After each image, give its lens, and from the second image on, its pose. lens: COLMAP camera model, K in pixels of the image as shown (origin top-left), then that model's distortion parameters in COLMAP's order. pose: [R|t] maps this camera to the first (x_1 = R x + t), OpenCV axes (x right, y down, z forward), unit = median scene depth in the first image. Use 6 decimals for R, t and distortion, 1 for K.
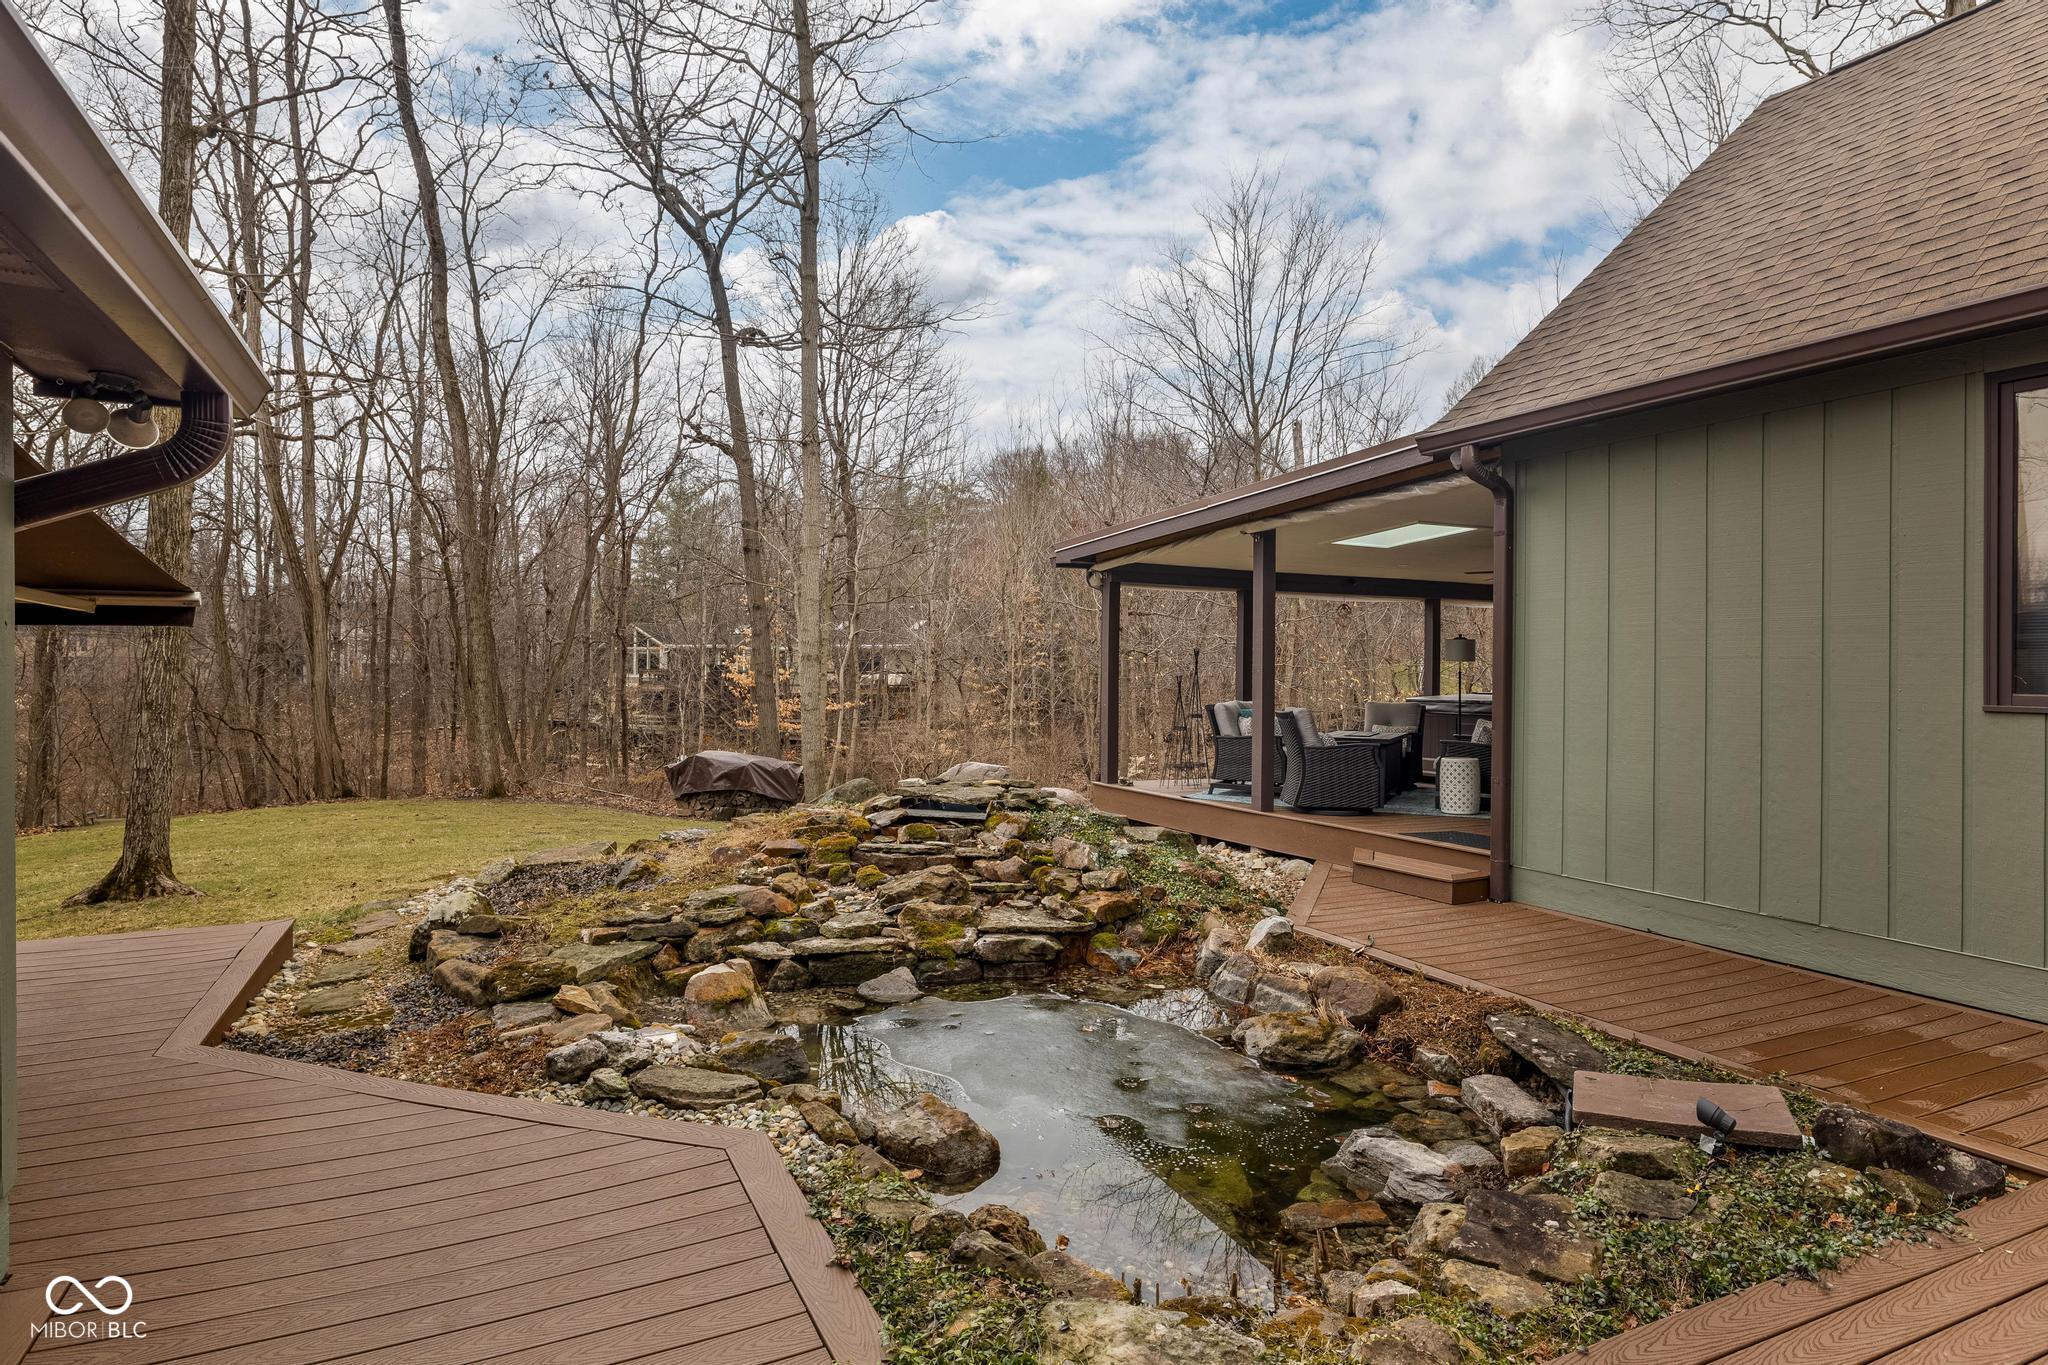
lens RADIAL K [[1123.5, 0, 1024.0], [0, 1123.5, 682.5], [0, 0, 1]] dist [0.000528, 0.000273]
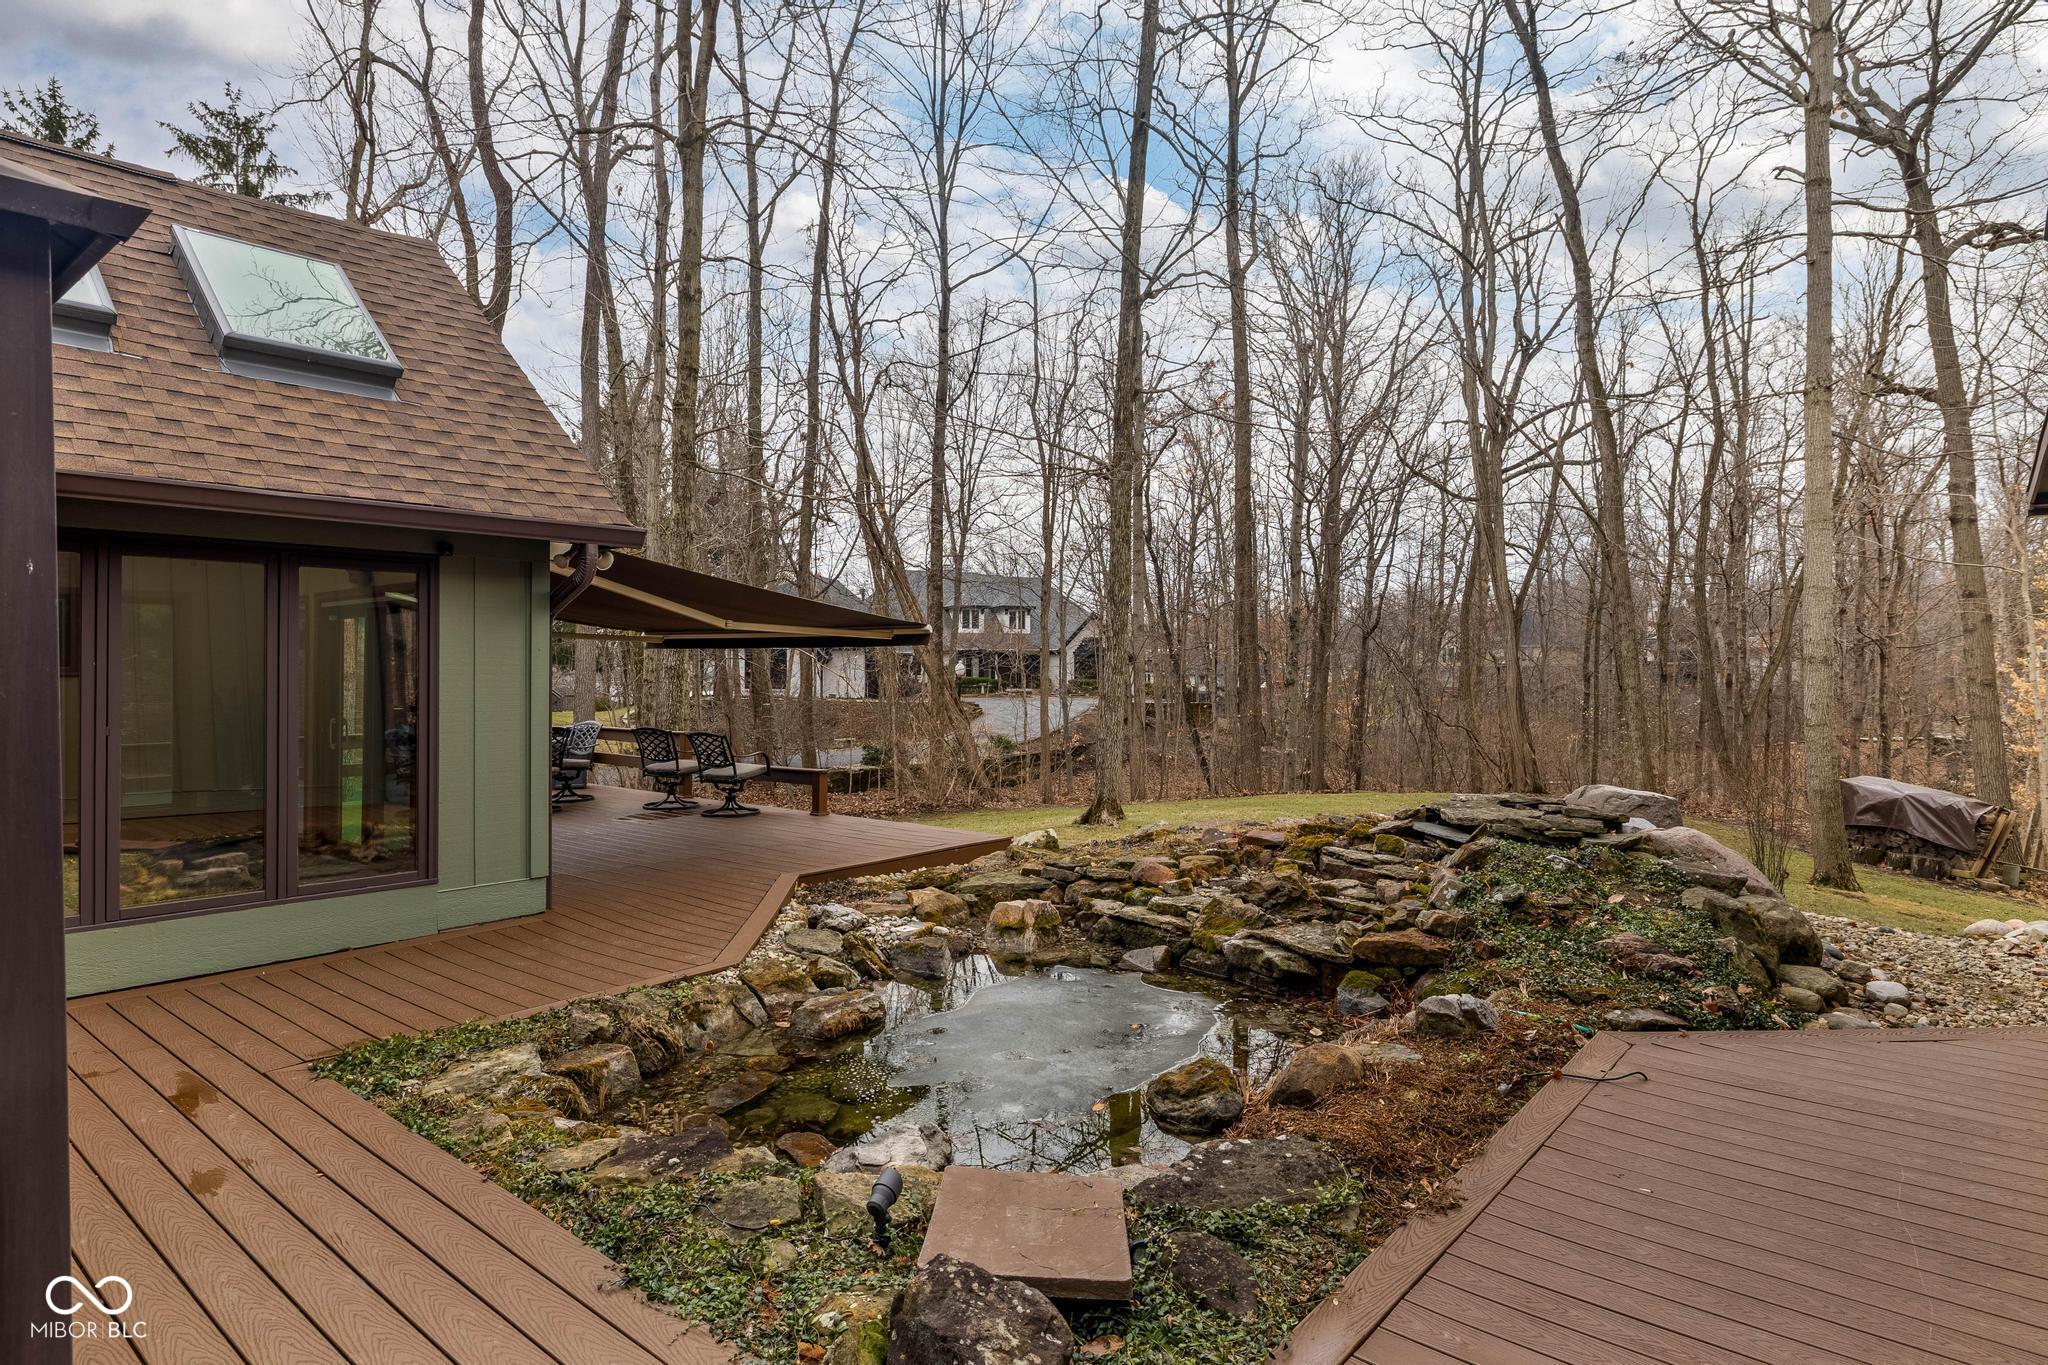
lens RADIAL K [[1134.9, 0, 1028.3], [0, 1134.9, 669.8], [0, 0, 1]] dist [-0.001007, 0.001298]
pose [[0.404314, -0.004494, -0.914609, 0.231029], [-0.012701, 0.999864, -0.010527, 0.000700], [0.914532, 0.015873, 0.404202, 0.121418]]
